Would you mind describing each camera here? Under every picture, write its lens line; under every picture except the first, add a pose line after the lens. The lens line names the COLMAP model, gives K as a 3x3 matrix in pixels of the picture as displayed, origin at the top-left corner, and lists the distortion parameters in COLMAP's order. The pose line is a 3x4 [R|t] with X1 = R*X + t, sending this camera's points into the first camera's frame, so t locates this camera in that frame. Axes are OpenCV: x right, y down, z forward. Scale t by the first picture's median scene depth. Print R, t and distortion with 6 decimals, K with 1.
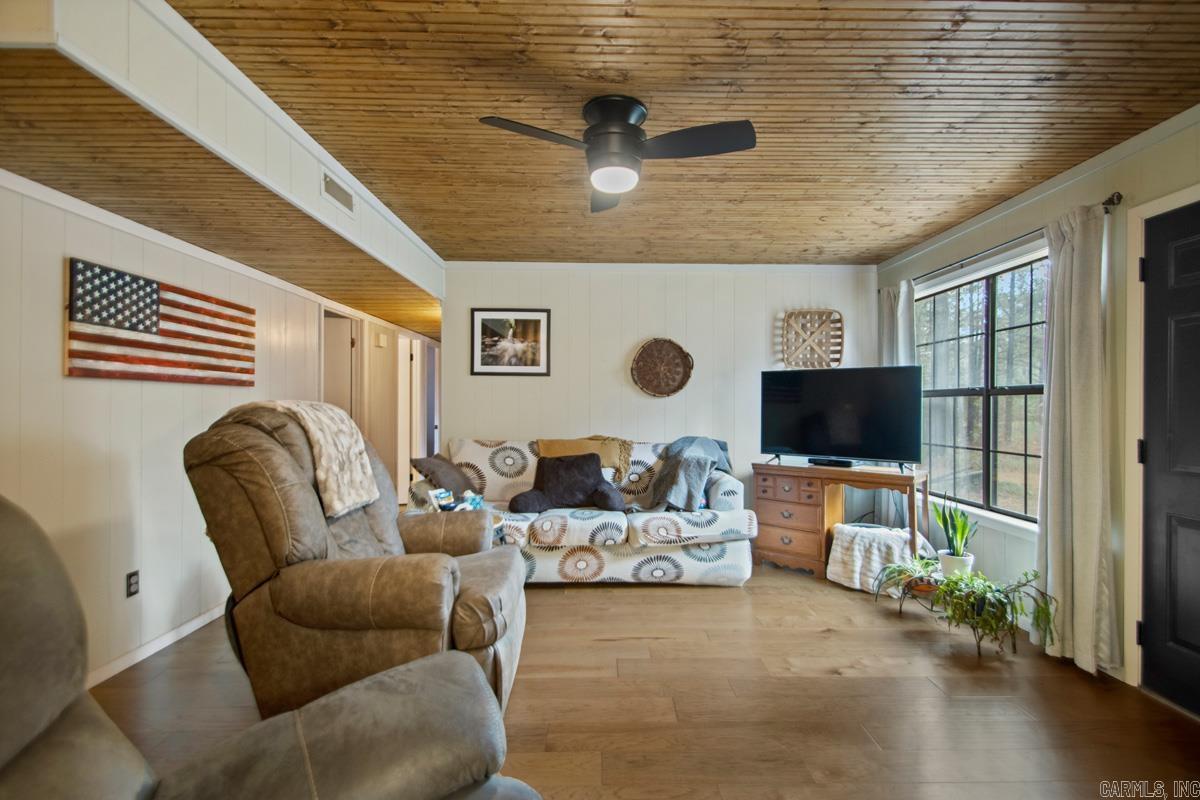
lens RADIAL K [[553.9, 0, 610.0], [0, 553.9, 408.6], [0, 0, 1]] dist [0.041220, -0.015884]
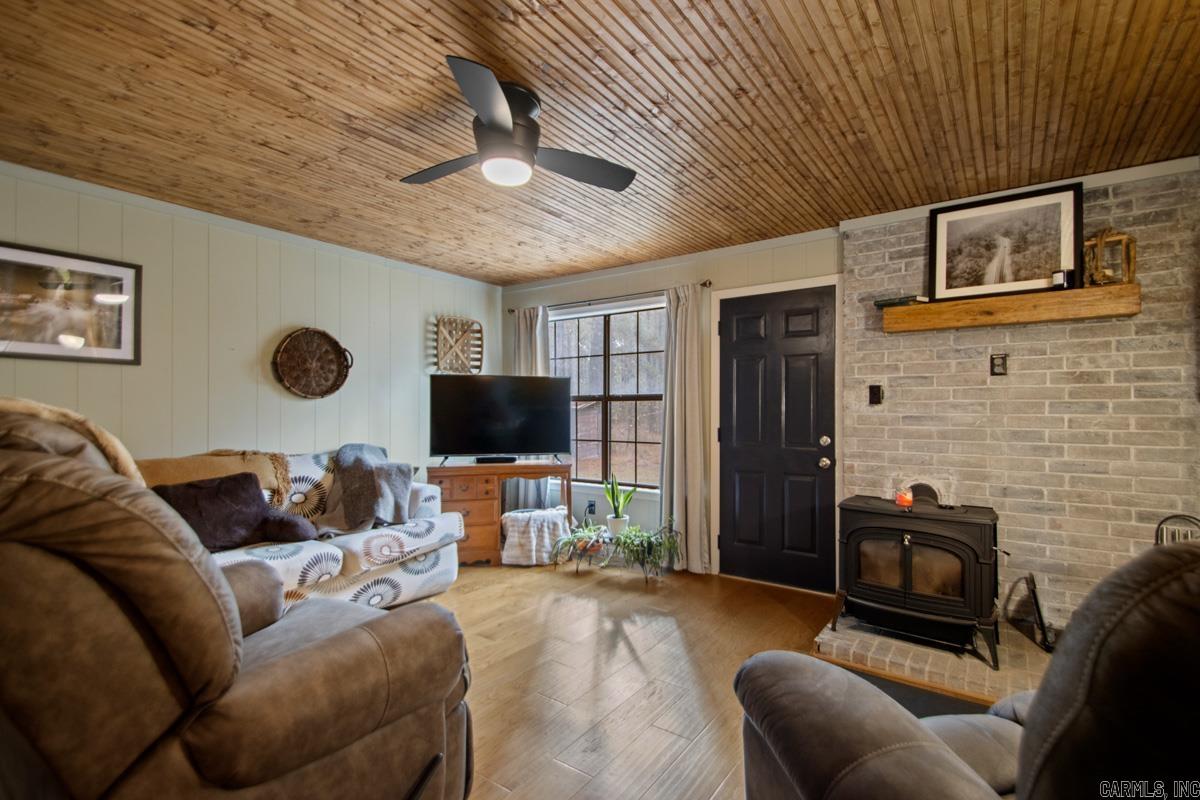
lens RADIAL K [[553.9, 0, 610.0], [0, 553.9, 408.6], [0, 0, 1]] dist [0.041220, -0.015884]
pose [[0.598925, -0.001690, 0.800803, -0.392394], [0.007110, 0.999970, -0.003207, 0.000067], [-0.800773, 0.007614, 0.598919, 0.171500]]
